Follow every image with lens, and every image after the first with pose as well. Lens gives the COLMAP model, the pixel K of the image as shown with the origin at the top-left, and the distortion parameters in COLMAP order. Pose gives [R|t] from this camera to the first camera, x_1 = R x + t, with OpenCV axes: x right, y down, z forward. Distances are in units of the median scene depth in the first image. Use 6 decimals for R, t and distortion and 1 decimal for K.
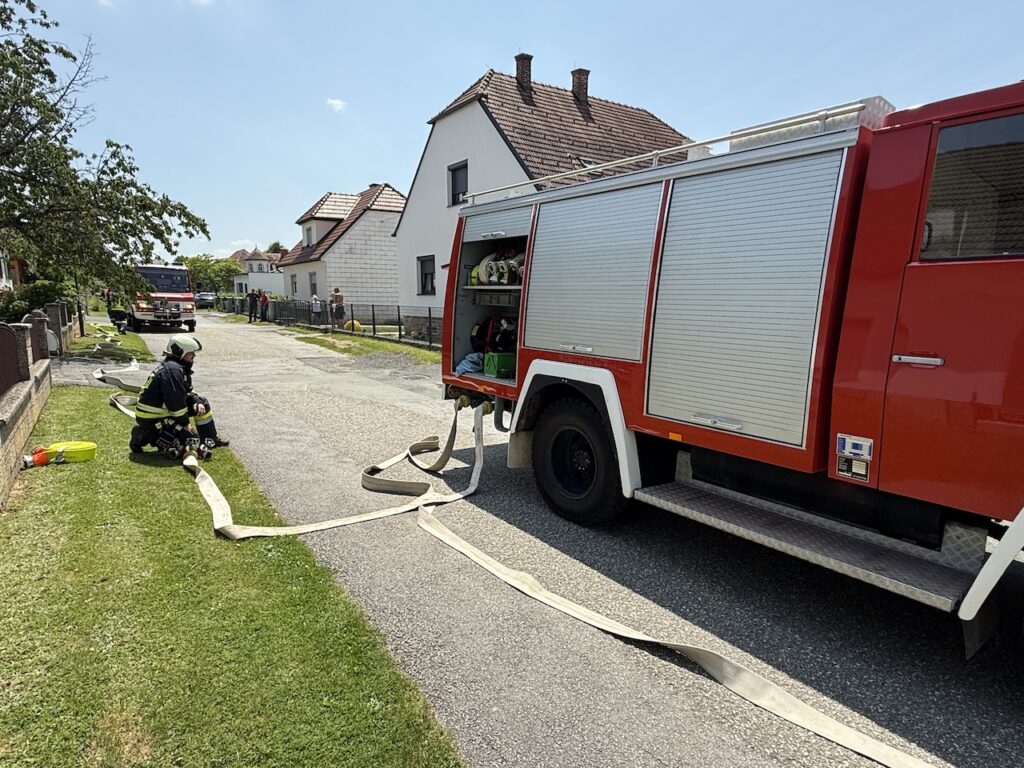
lens RADIAL K [[607.9, 0, 512.1], [0, 607.9, 354.6], [0, 0, 1]] dist [0.005467, -0.001613]
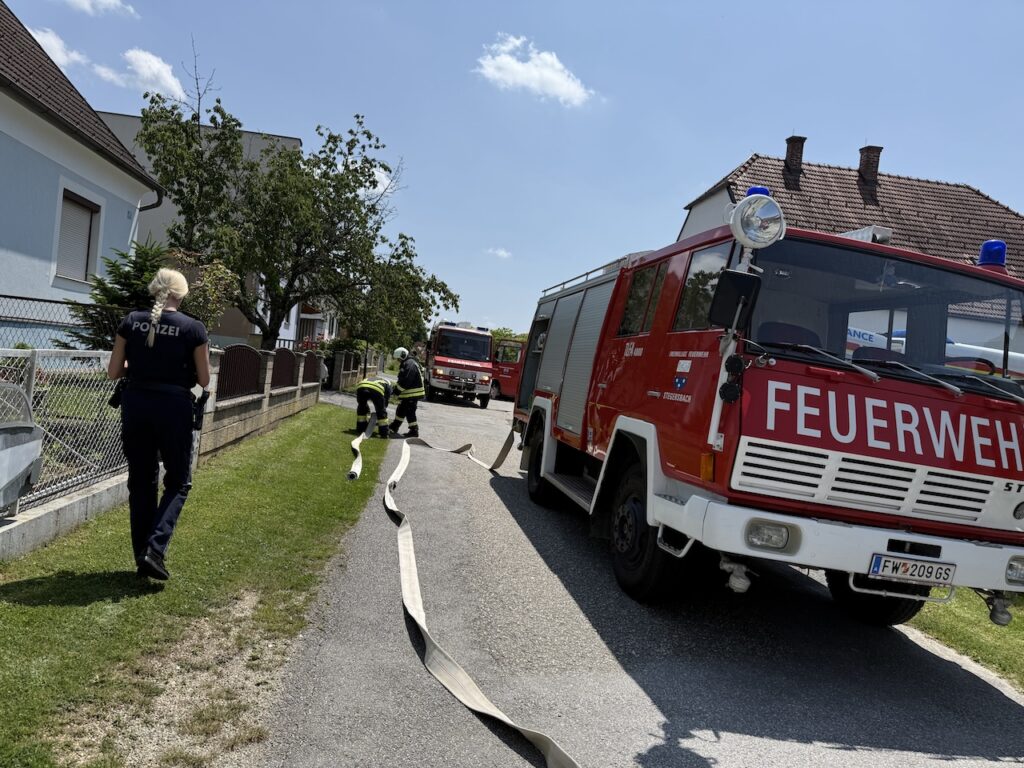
lens RADIAL K [[722.6, 0, 512.0], [0, 722.6, 384.0], [0, 0, 1]] dist [-0.008872, -0.004021]
pose [[0.889672, 0.094293, -0.446758, 0.245815], [-0.139258, 0.987862, -0.068820, 0.034502], [0.434846, 0.123442, 0.892004, -0.208723]]
